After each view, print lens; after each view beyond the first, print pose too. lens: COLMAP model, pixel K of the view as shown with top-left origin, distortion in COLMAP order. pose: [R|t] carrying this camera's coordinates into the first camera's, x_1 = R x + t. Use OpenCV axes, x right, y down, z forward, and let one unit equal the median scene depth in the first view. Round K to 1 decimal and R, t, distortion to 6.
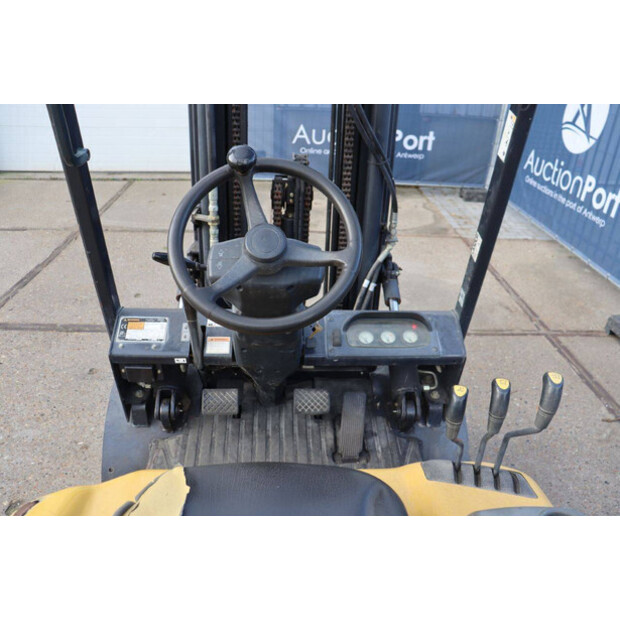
lens RADIAL K [[502.6, 0, 306.5], [0, 502.6, 309.5], [0, 0, 1]] dist [-0.088582, 0.031971]
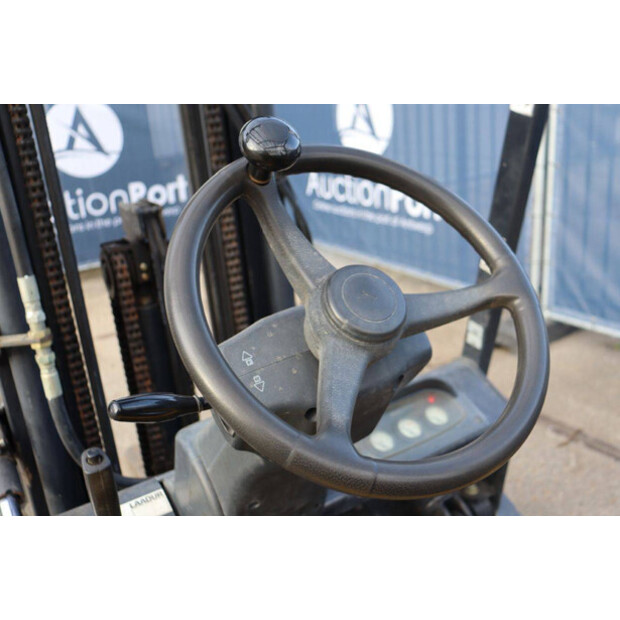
lens RADIAL K [[643.9, 0, 309.6], [0, 643.9, 306.3], [0, 0, 1]] dist [-0.024495, 0.000000]
pose [[0.858860, -0.267229, 0.436977, -0.222623], [0.336733, 0.937426, -0.088562, -0.051280], [-0.385967, 0.223207, 0.895102, 0.258382]]
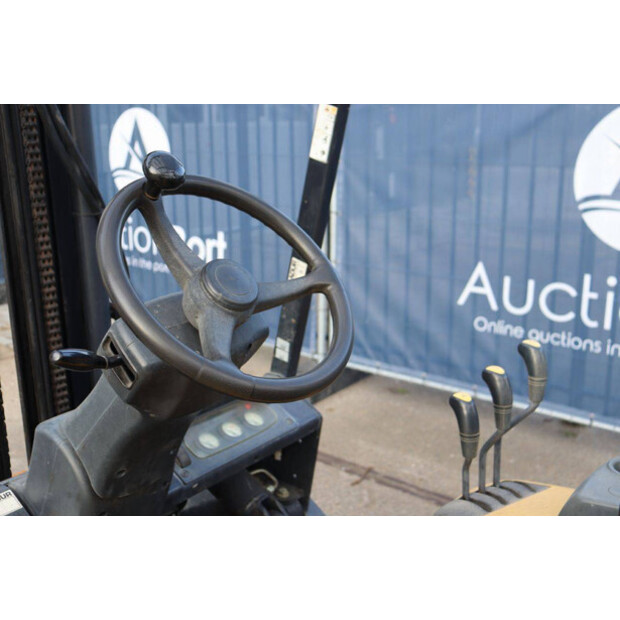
lens RADIAL K [[750.6, 0, 307.4], [0, 750.6, 312.0], [0, 0, 1]] dist [0.017946, 0.000000]
pose [[0.664436, -0.233579, 0.709905, -0.416513], [0.380808, 0.923152, -0.052674, -0.001989], [-0.643047, 0.305336, 0.702325, 0.123415]]
